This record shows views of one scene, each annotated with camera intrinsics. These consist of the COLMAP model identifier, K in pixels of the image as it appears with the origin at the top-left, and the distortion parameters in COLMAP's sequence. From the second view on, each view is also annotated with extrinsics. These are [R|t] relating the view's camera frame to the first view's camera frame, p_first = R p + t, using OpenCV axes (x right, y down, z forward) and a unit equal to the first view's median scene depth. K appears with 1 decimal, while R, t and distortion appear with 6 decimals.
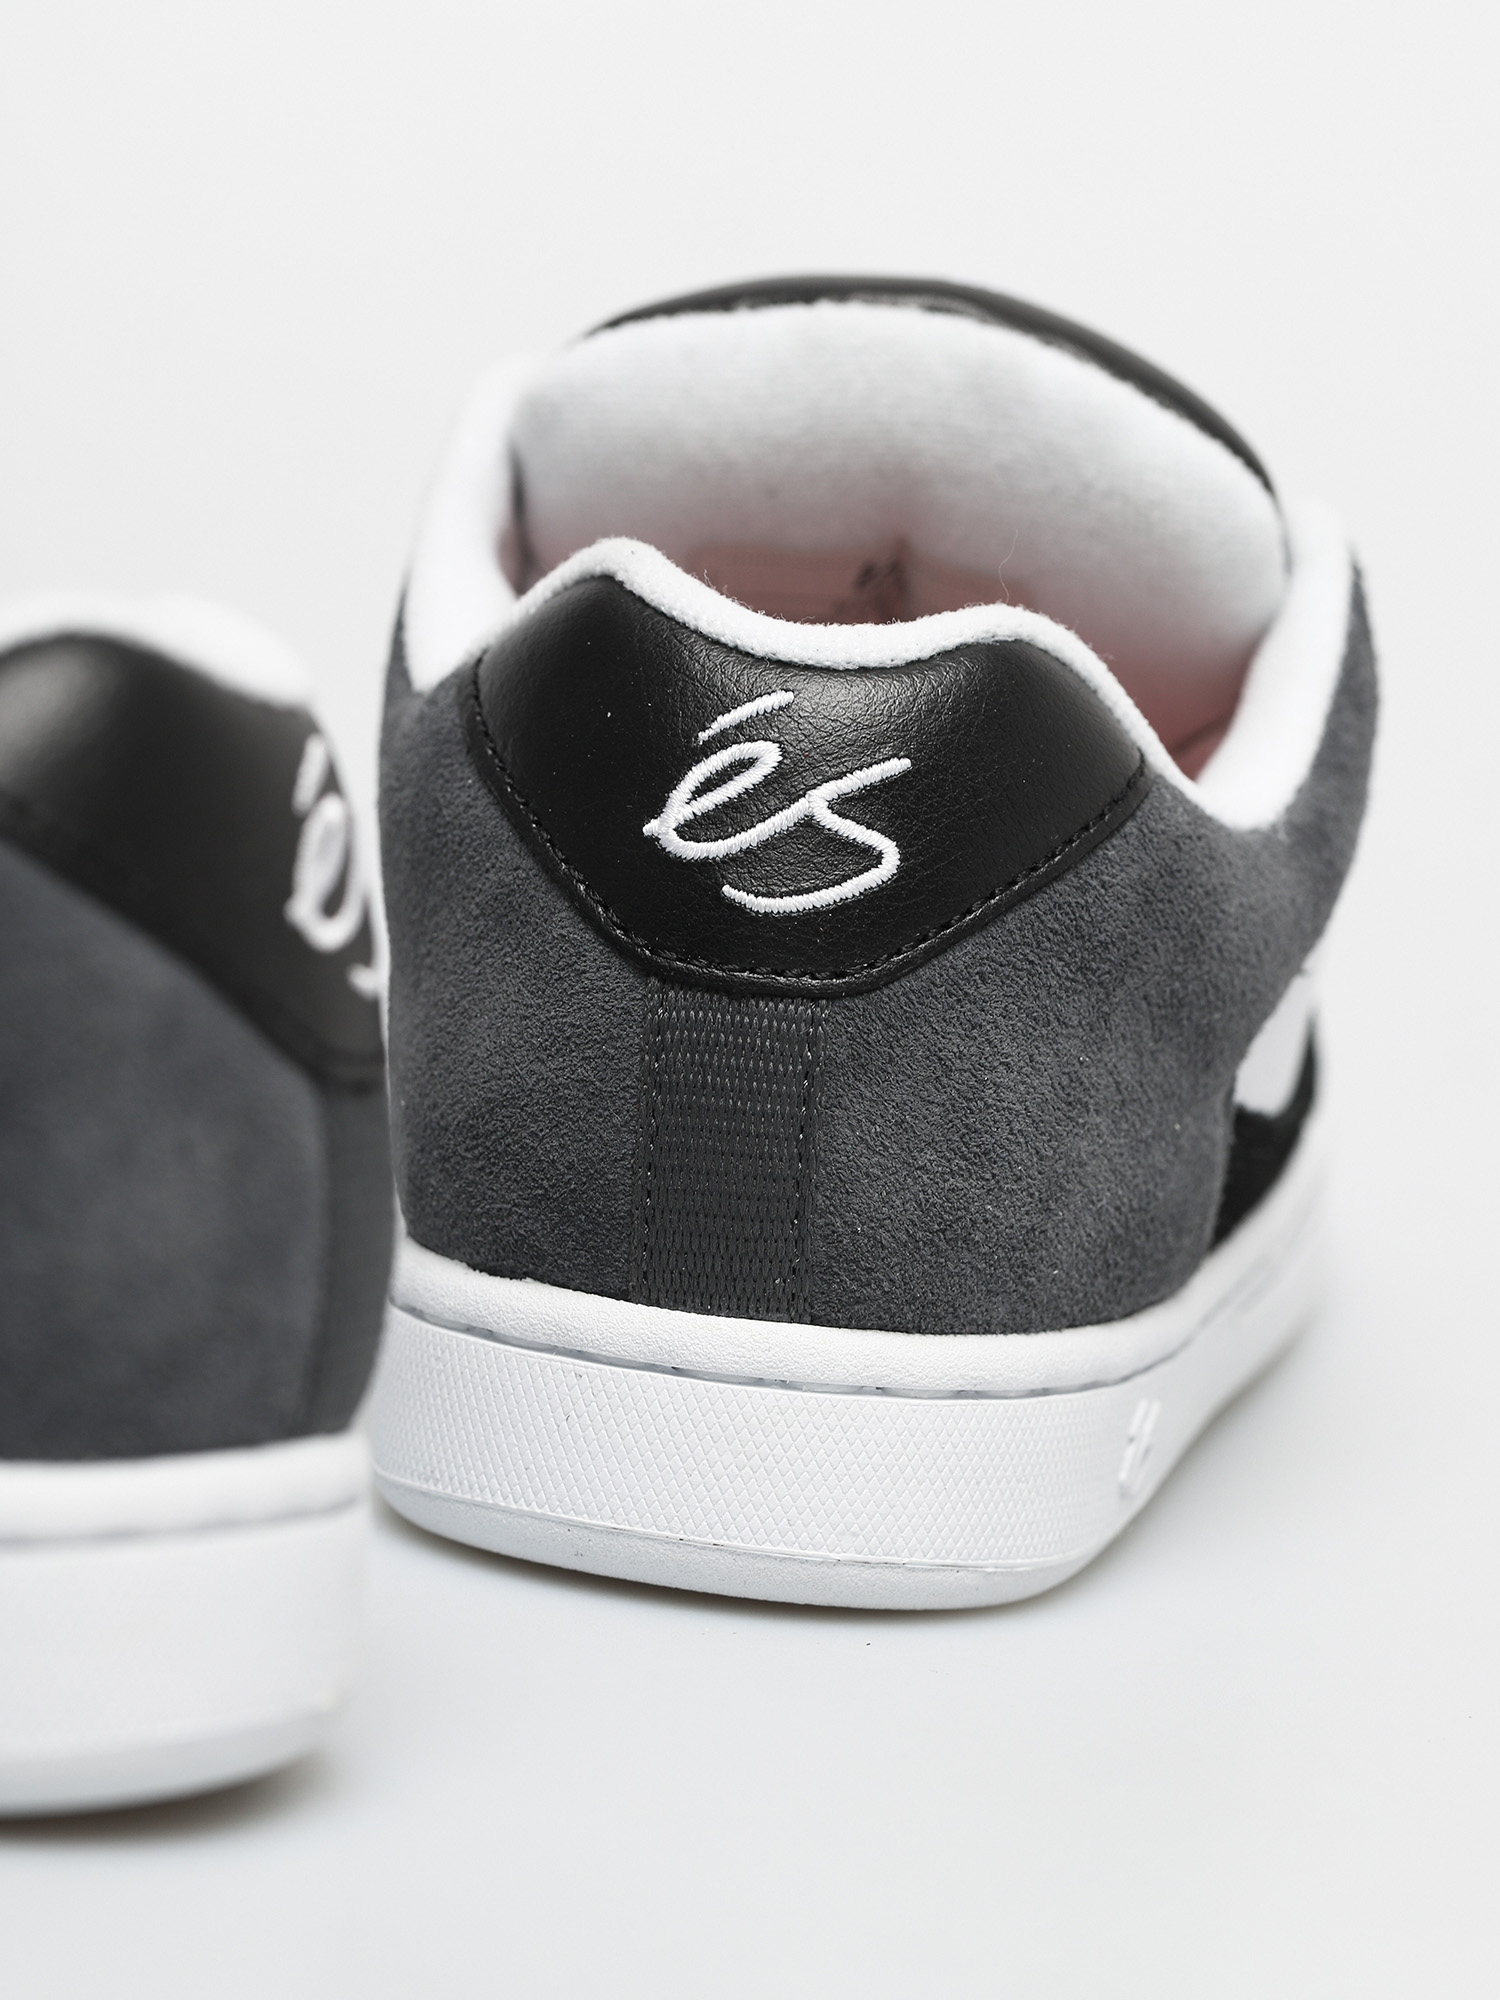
lens RADIAL K [[7587.4, 0, 750.0], [0, 7587.4, 1000.0], [0, 0, 1]] dist [-1.170061, 34.328617]
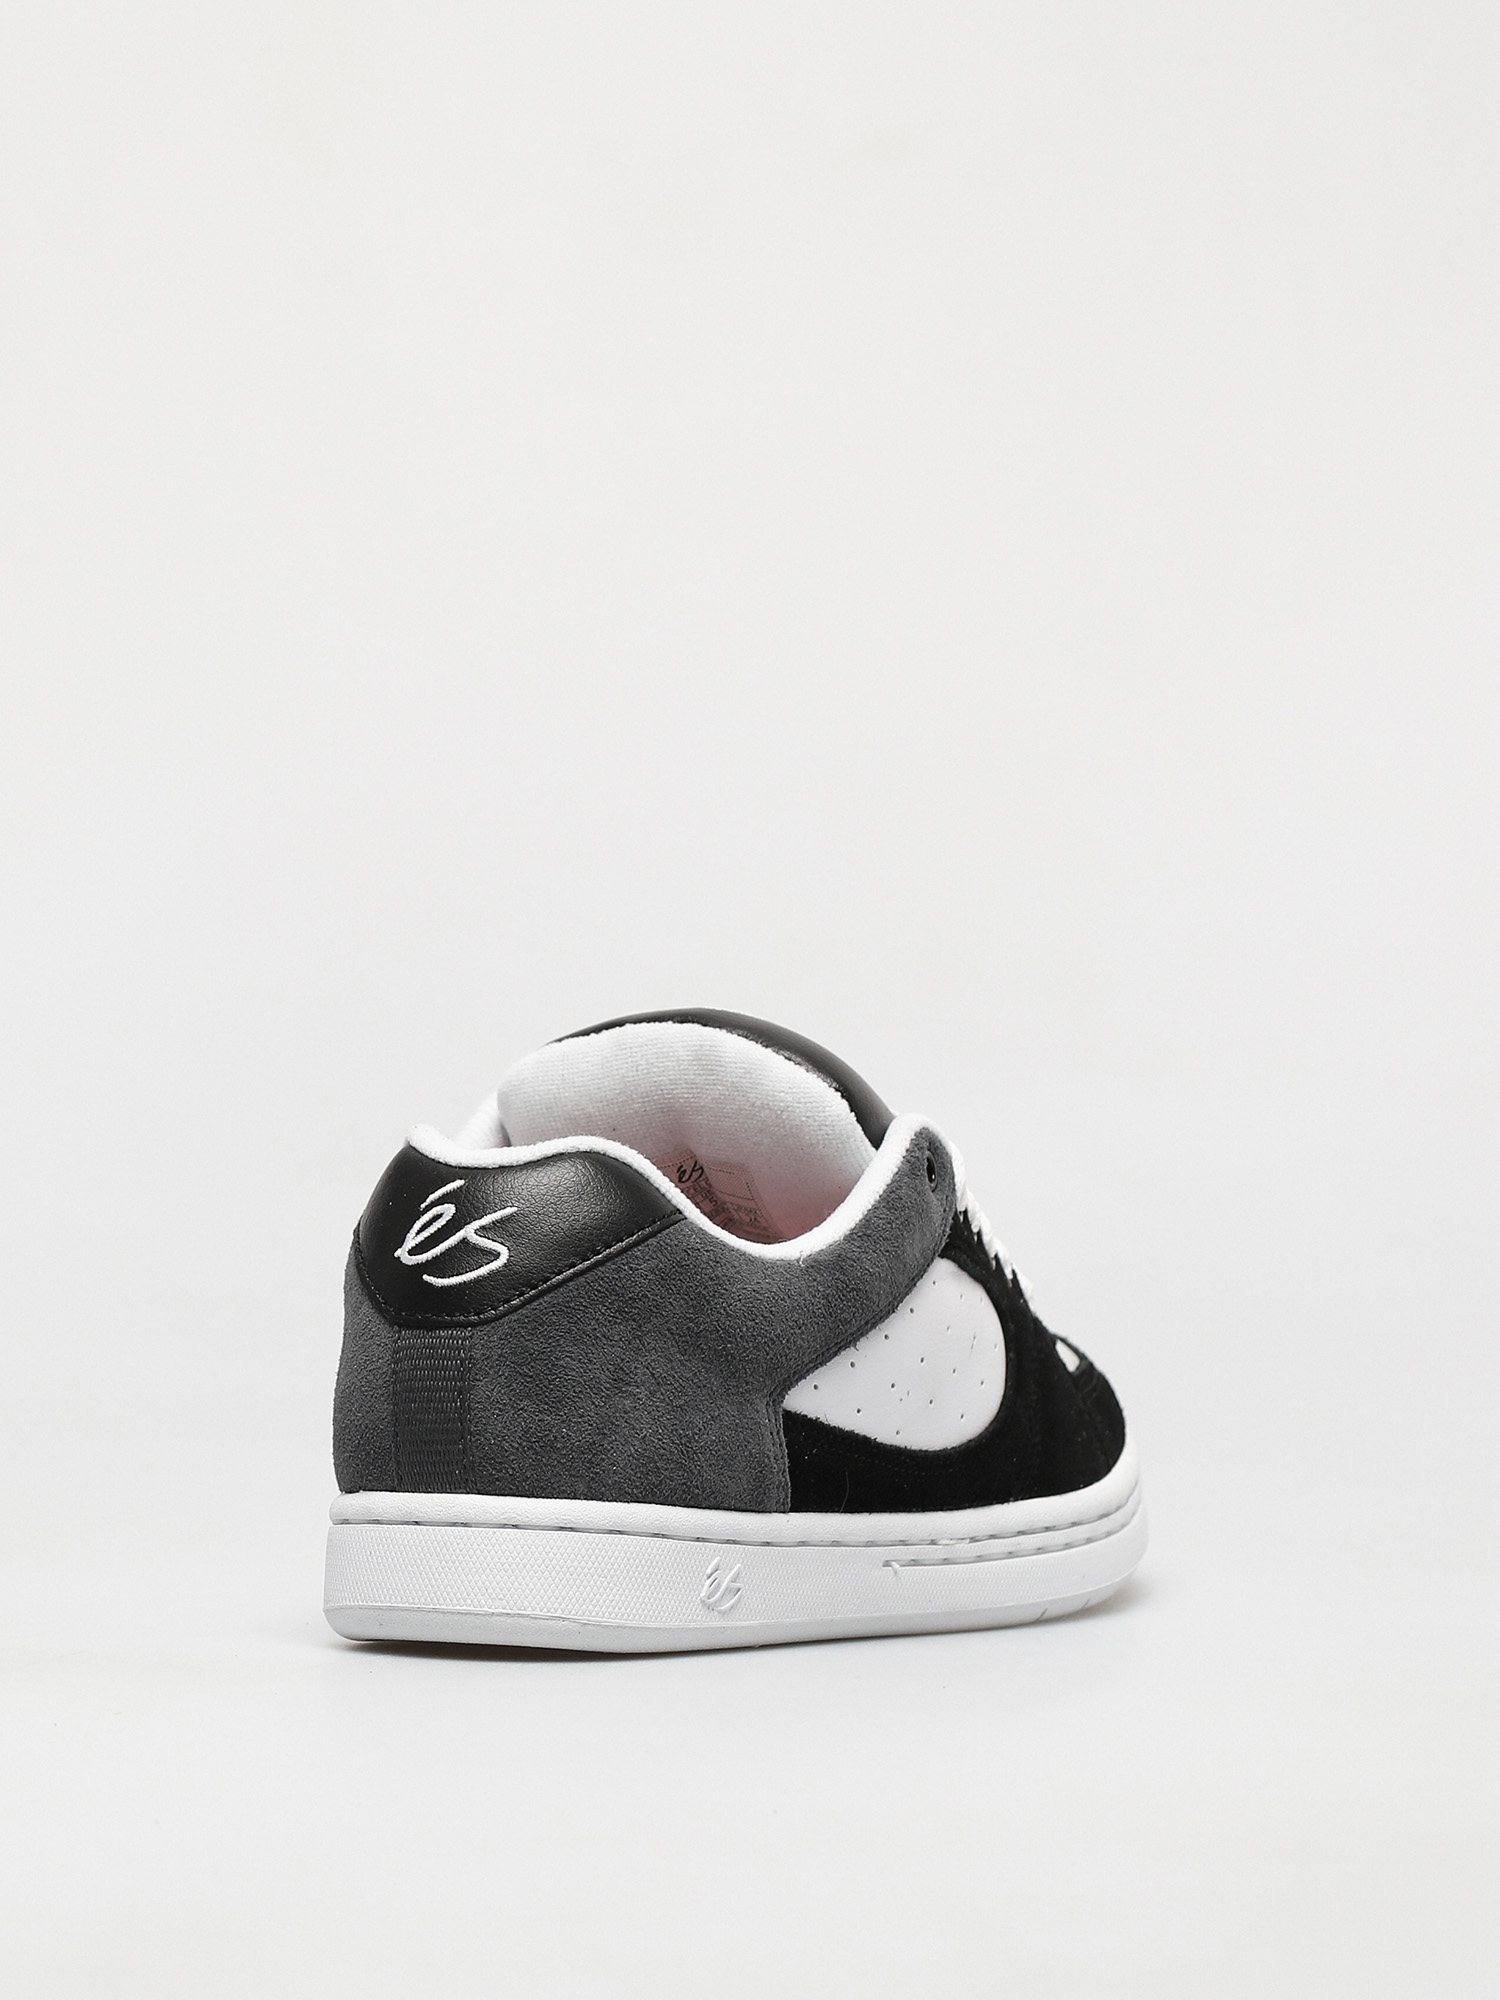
lens RADIAL K [[7587.4, 0, 750.0], [0, 7587.4, 1000.0], [0, 0, 1]] dist [-1.170061, 34.328617]
pose [[0.948975, -0.092418, -0.301507, 0.674277], [0.030766, 0.978665, -0.203146, 0.315919], [0.313848, 0.183504, 0.931571, -0.818453]]
